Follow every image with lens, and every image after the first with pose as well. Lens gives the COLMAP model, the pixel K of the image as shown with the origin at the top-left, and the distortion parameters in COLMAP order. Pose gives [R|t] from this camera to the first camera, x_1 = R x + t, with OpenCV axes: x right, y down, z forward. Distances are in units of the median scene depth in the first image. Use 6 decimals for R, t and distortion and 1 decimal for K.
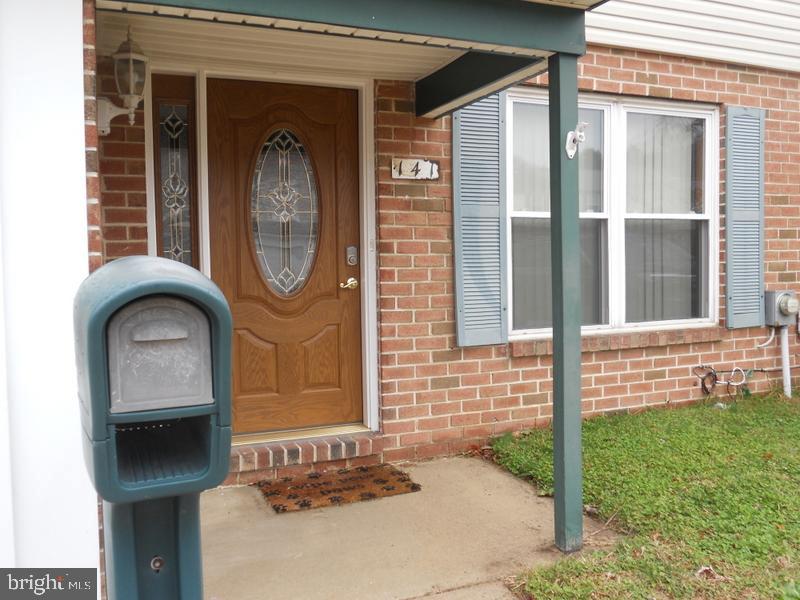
lens RADIAL K [[746.0, 0, 400.0], [0, 746.0, 300.0], [0, 0, 1]] dist [-0.059626, 0.005148]
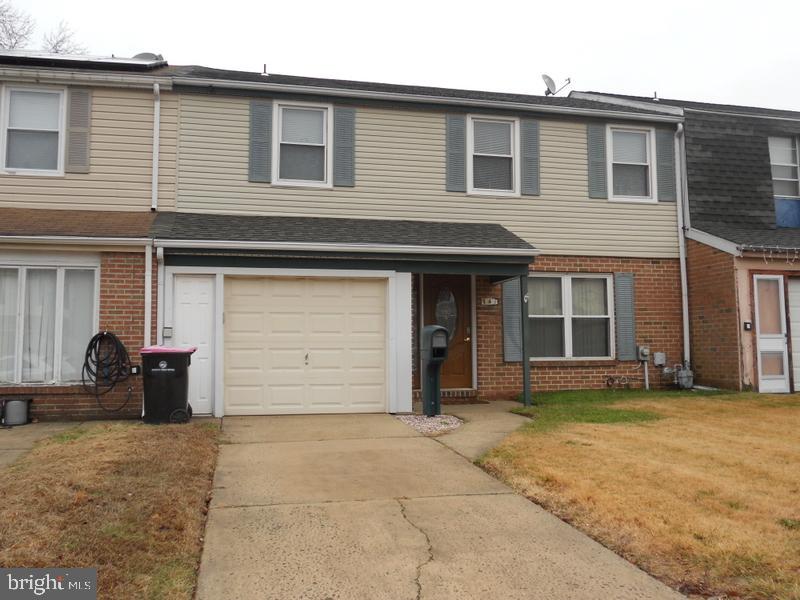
lens RADIAL K [[740.0, 0, 400.0], [0, 740.0, 300.0], [0, 0, 1]] dist [0.000444, 0.004305]
pose [[0.988249, -0.004359, -0.152789, 0.102662], [-0.015338, 0.991719, -0.127504, 0.175867], [0.152079, 0.128349, 0.979999, -1.698514]]
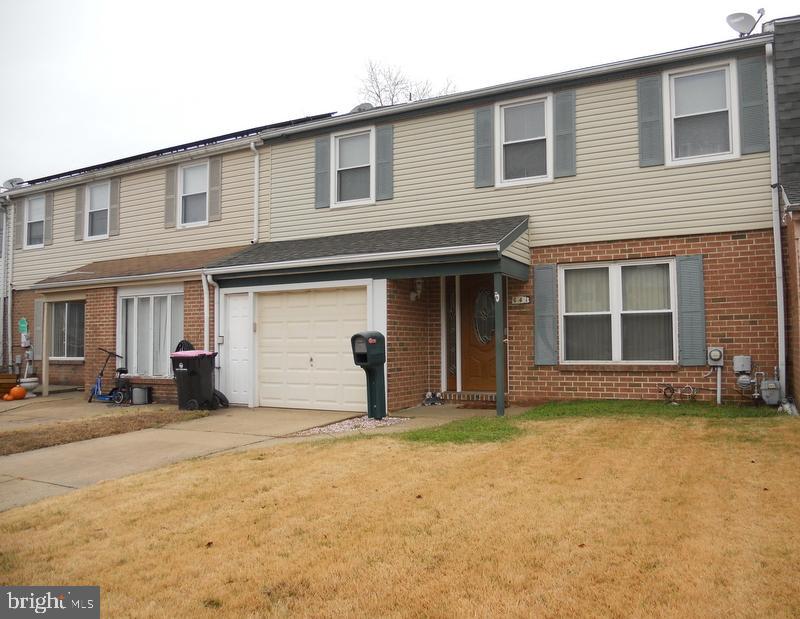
lens RADIAL K [[803.8, 0, 400.0], [0, 803.8, 309.5], [0, 0, 1]] dist [-0.011773, -0.005932]
pose [[0.581241, -0.034891, -0.812983, 1.885052], [-0.049711, 0.995692, -0.078273, 0.100684], [0.812212, 0.085909, 0.577002, -0.940167]]
